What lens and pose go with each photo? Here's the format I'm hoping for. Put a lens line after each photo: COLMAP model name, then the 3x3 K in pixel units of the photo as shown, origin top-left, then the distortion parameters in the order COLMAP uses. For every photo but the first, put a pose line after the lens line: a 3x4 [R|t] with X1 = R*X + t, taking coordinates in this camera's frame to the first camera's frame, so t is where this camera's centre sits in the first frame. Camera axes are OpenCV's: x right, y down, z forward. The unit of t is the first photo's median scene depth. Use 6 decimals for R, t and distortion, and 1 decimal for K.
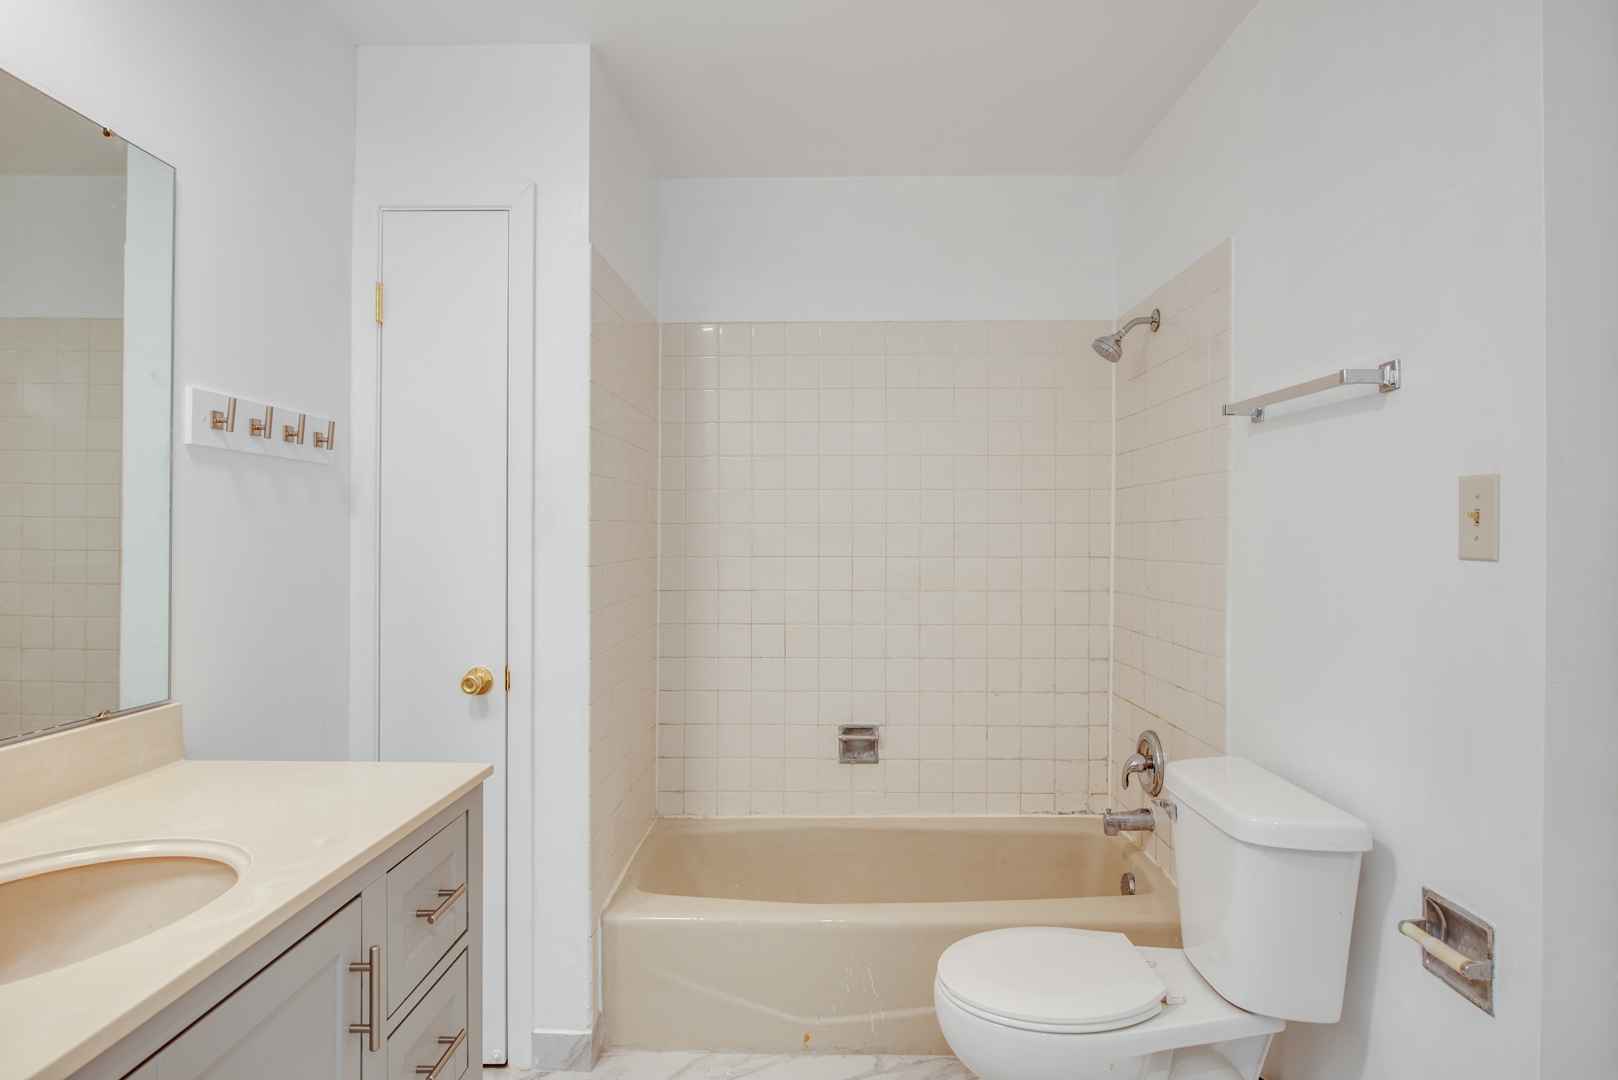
lens RADIAL K [[919.7, 0, 808.3], [0, 919.7, 542.9], [0, 0, 1]] dist [-0.000043, 0.000750]
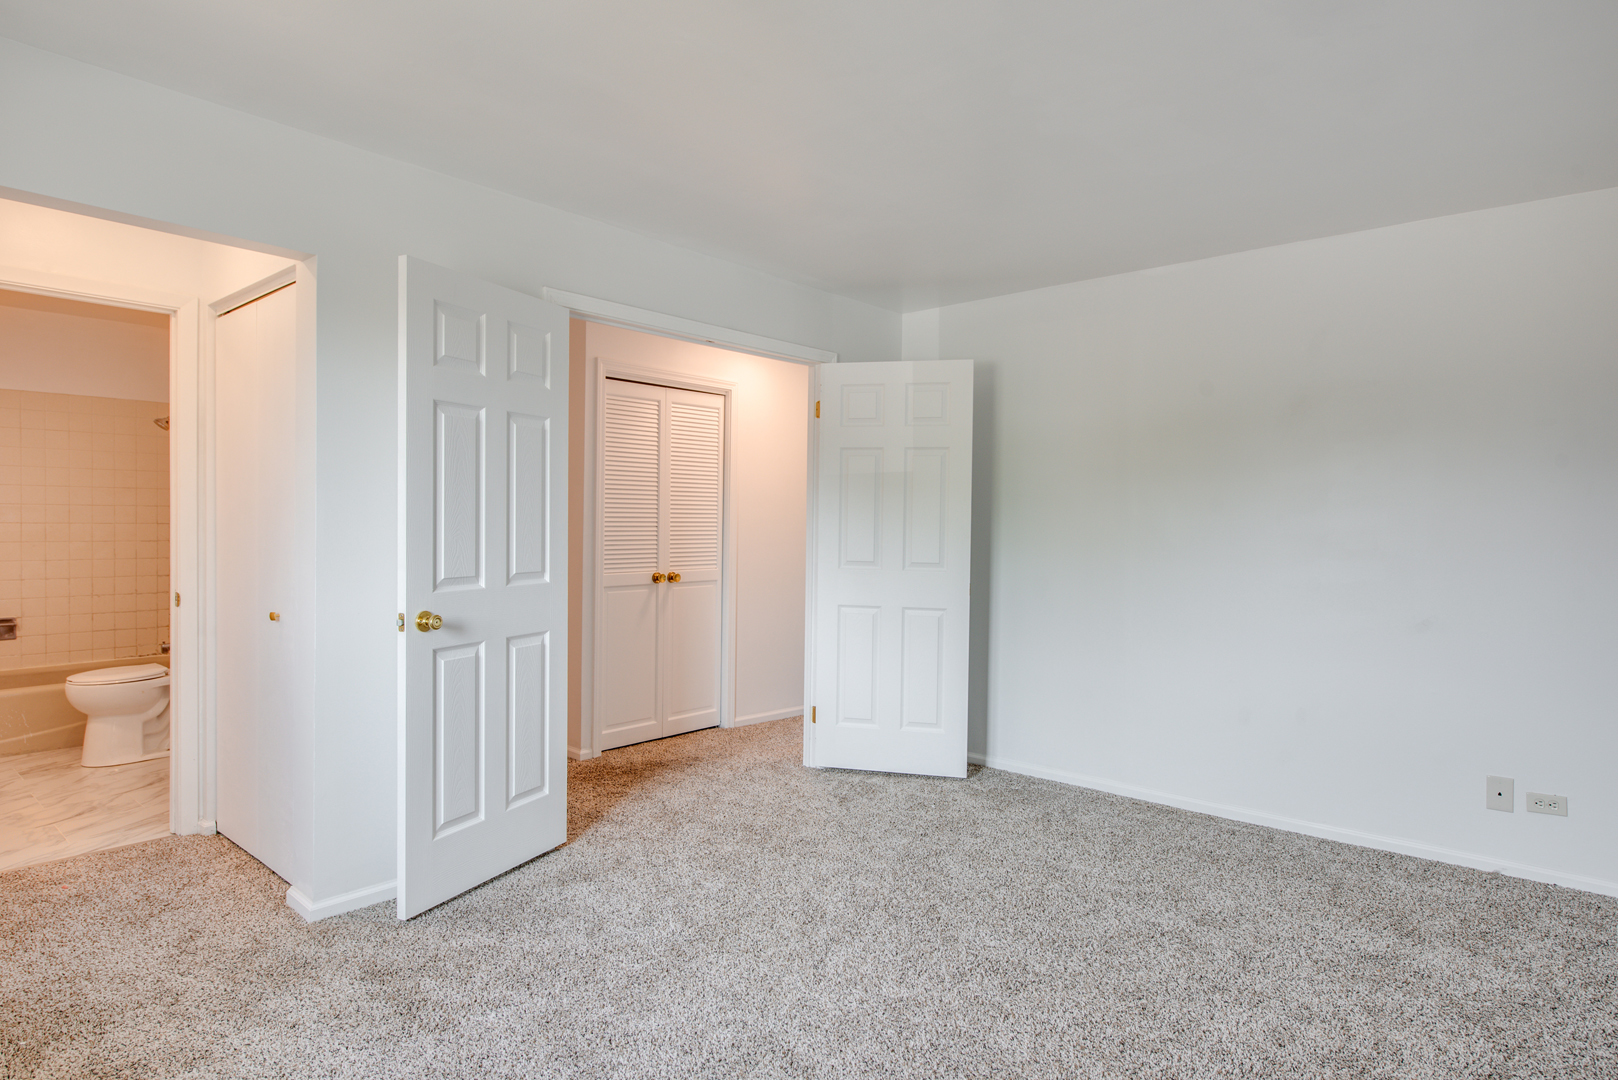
lens RADIAL K [[919.7, 0, 812.4], [0, 919.7, 539.5], [0, 0, 1]] dist [-0.000043, 0.000750]
pose [[0.655612, -0.003644, 0.755089, -0.258134], [0.003738, 0.999992, 0.001580, 0.050621], [-0.755089, 0.001786, 0.655620, -1.335457]]
